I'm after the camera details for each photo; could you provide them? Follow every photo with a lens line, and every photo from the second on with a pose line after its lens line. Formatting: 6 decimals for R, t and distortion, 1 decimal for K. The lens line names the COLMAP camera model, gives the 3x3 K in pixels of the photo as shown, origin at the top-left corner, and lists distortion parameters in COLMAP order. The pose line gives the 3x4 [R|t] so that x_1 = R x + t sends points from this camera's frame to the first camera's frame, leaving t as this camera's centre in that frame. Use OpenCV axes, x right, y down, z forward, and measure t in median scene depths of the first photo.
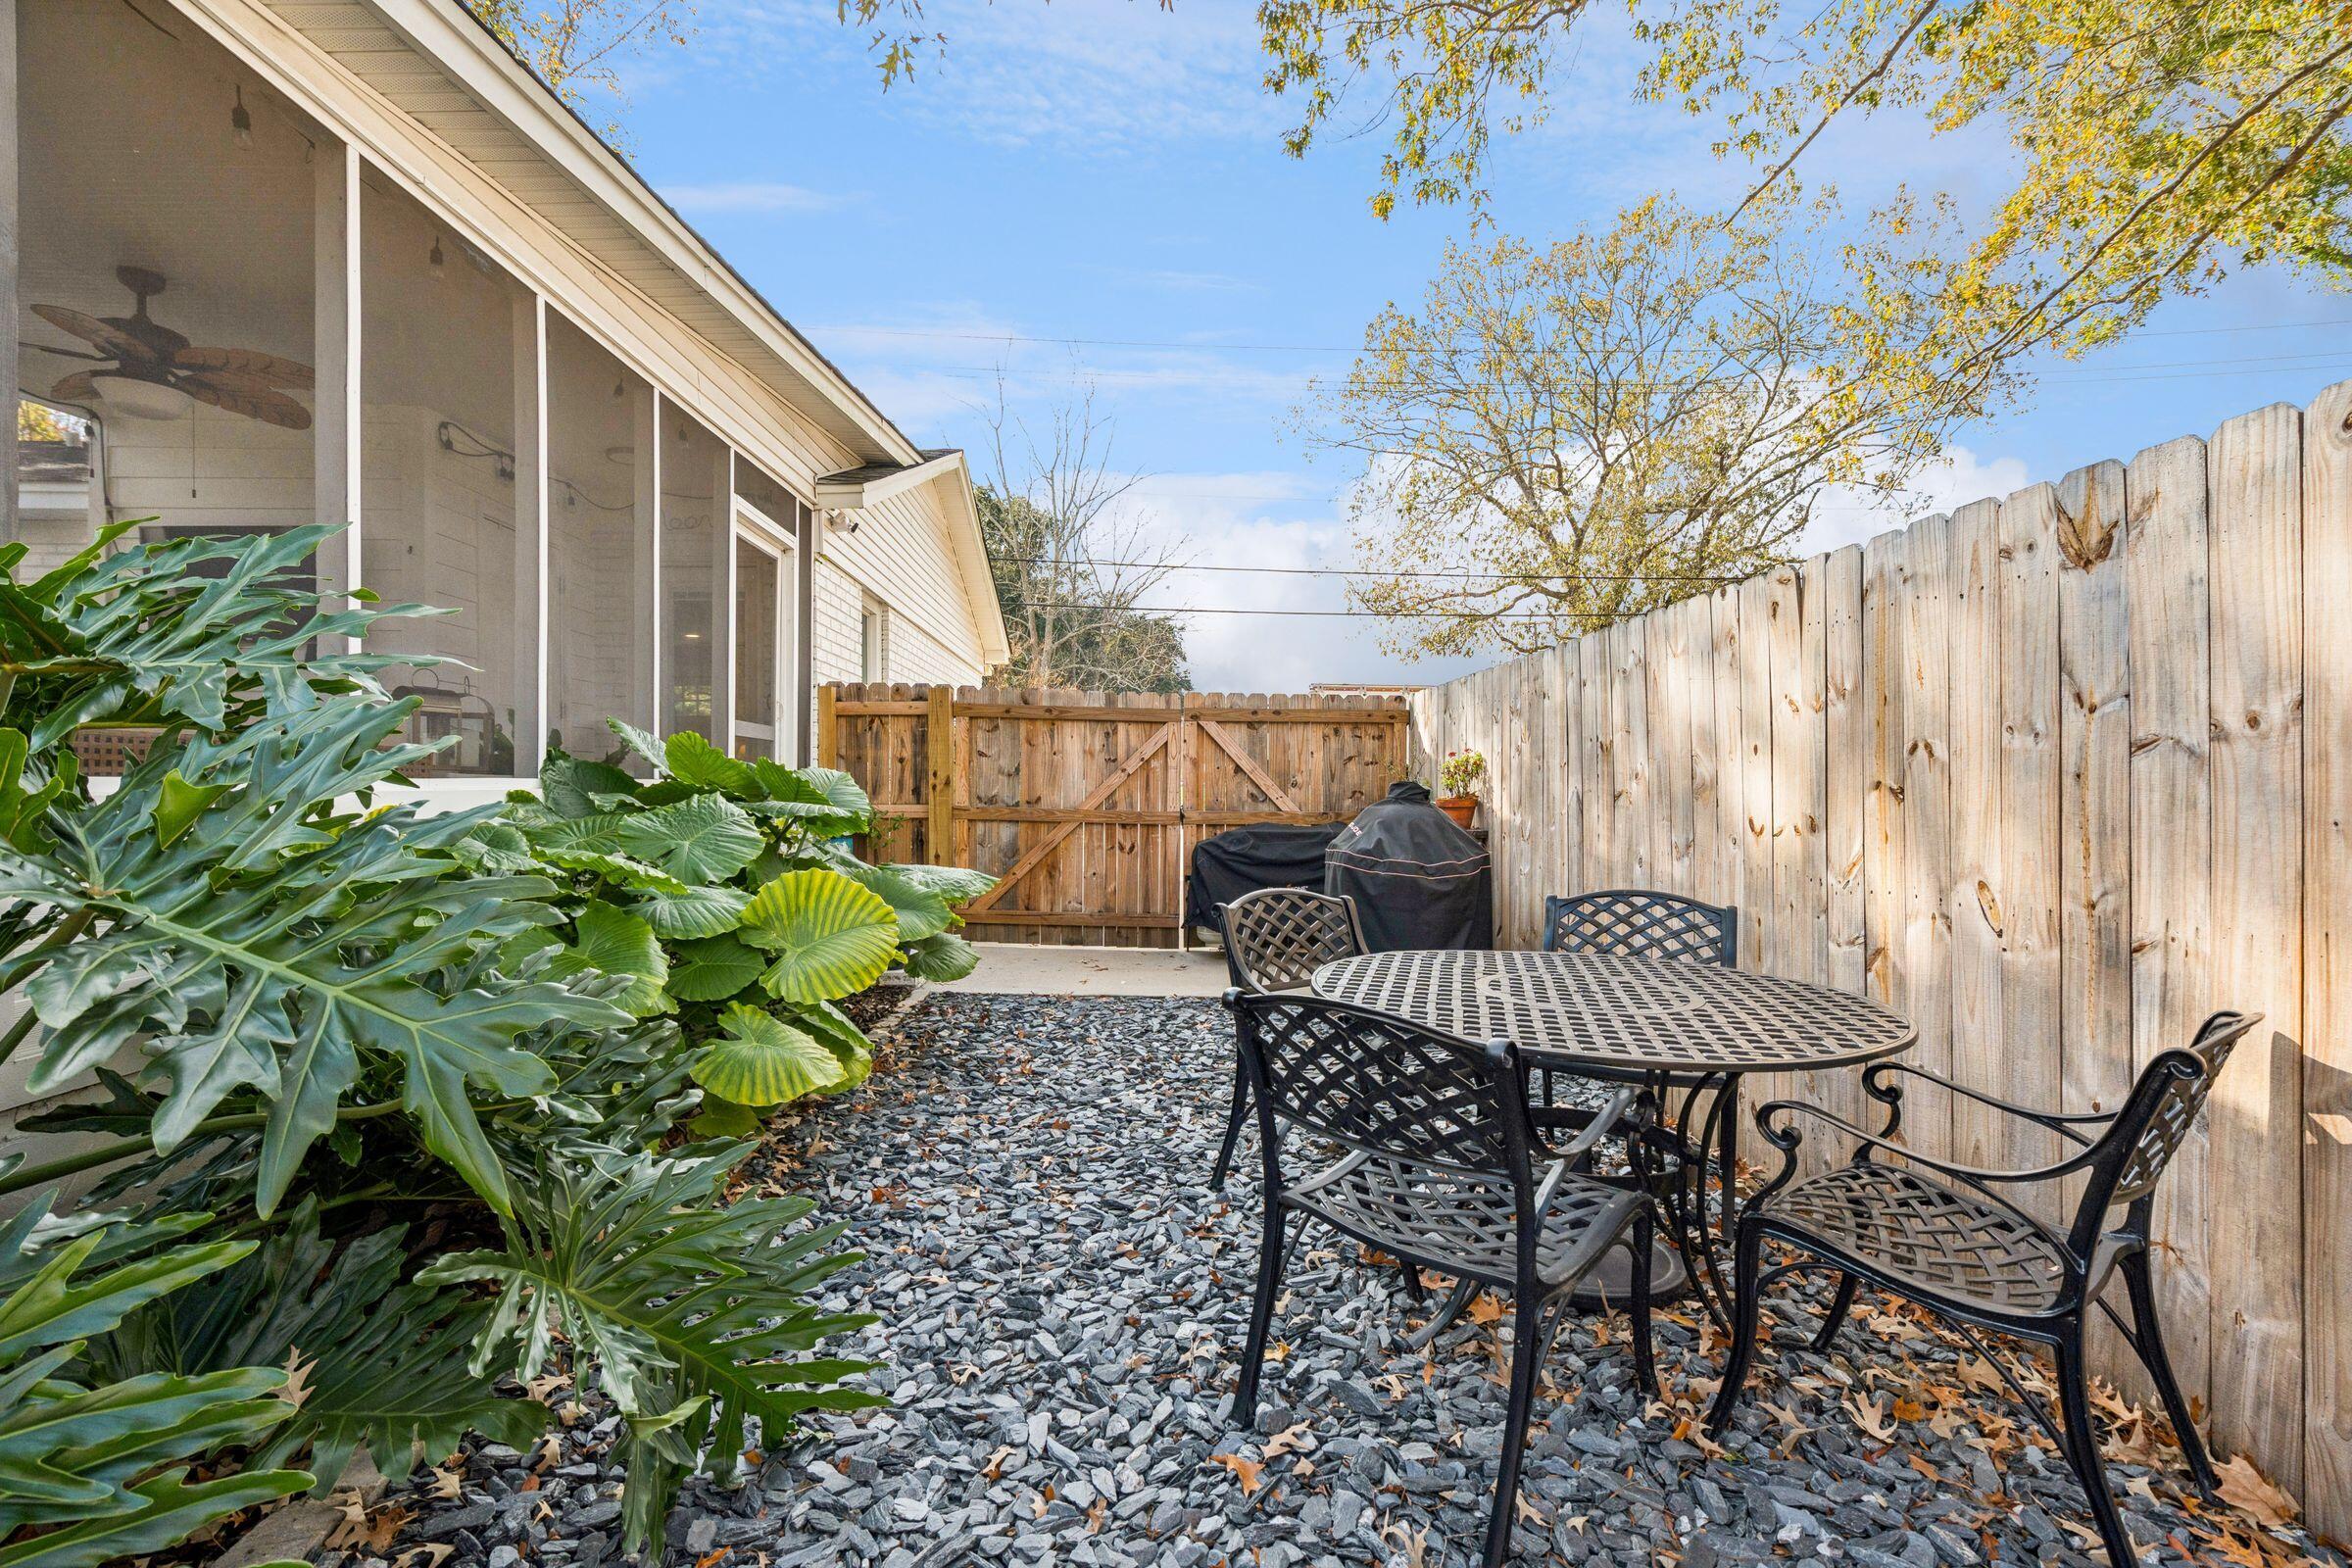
lens RADIAL K [[1057.7, 0, 1174.2], [0, 1057.7, 780.0], [0, 0, 1]] dist [-0.003386, 0.000217]
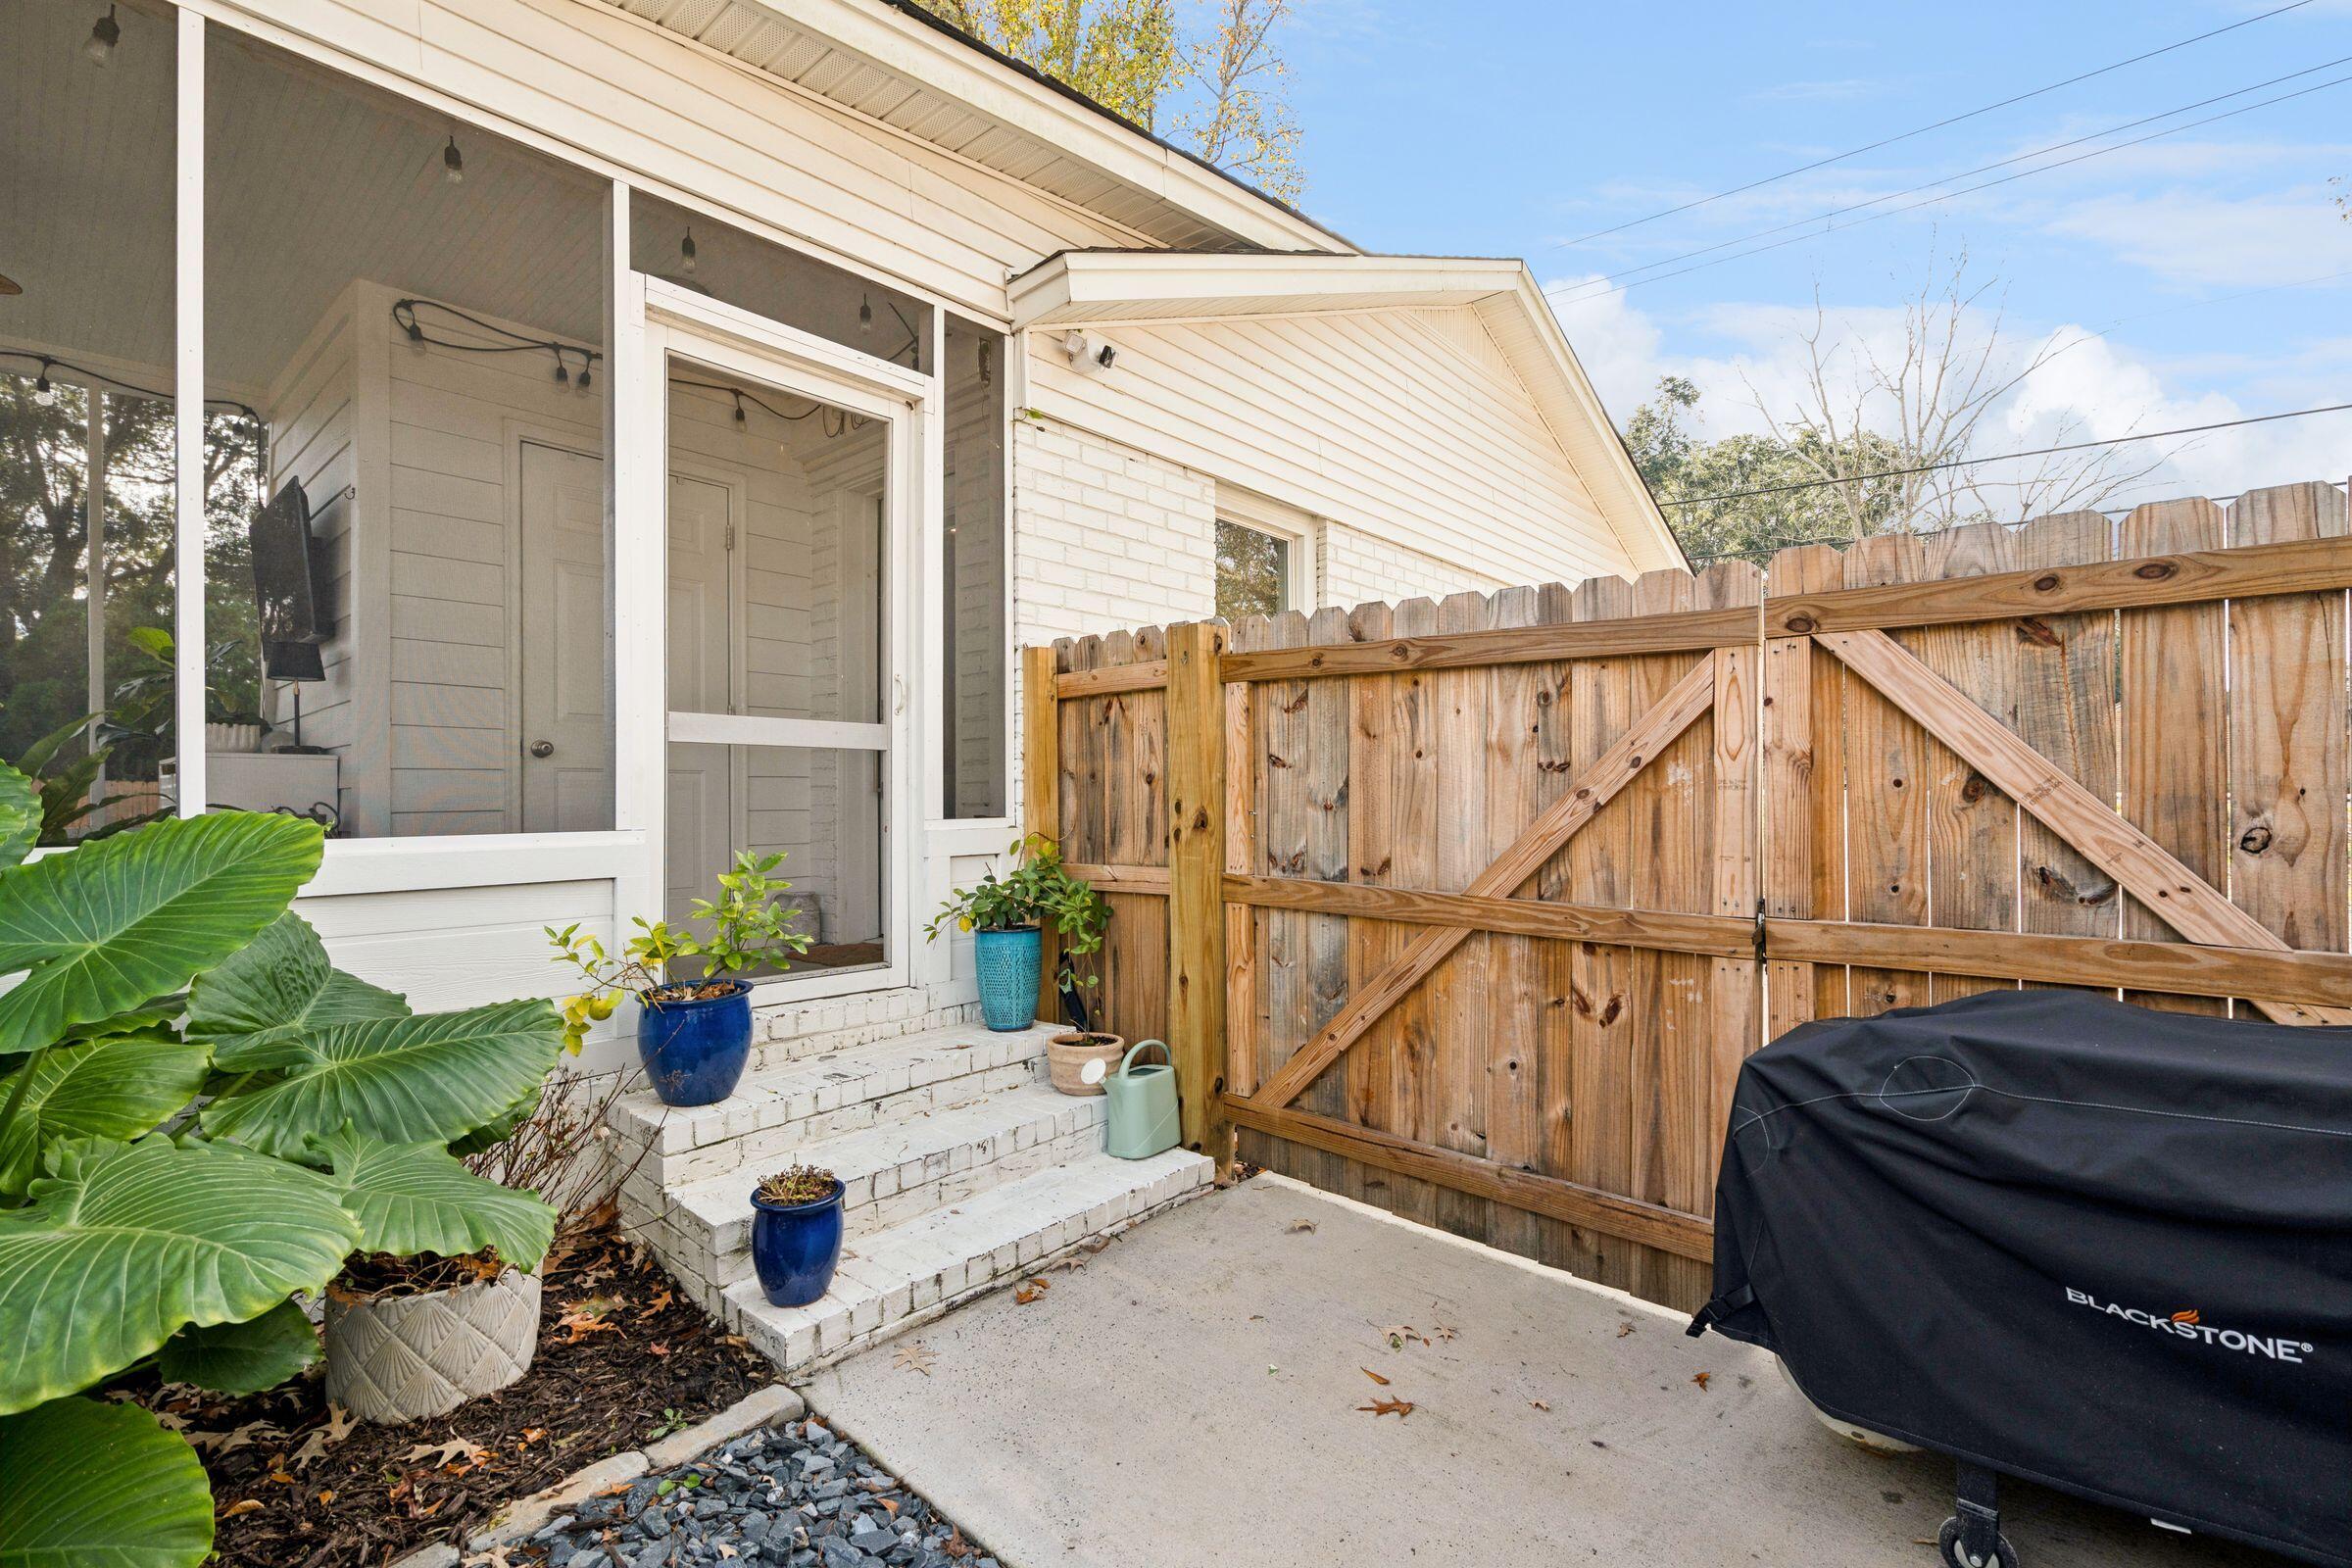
lens RADIAL K [[1057.7, 0, 1174.2], [0, 1057.7, 780.0], [0, 0, 1]] dist [-0.003386, 0.000217]
pose [[0.724488, -0.018396, -0.689042, 0.100220], [0.010937, 0.999825, -0.015193, -0.009798], [0.689201, 0.003471, 0.724562, 0.640354]]
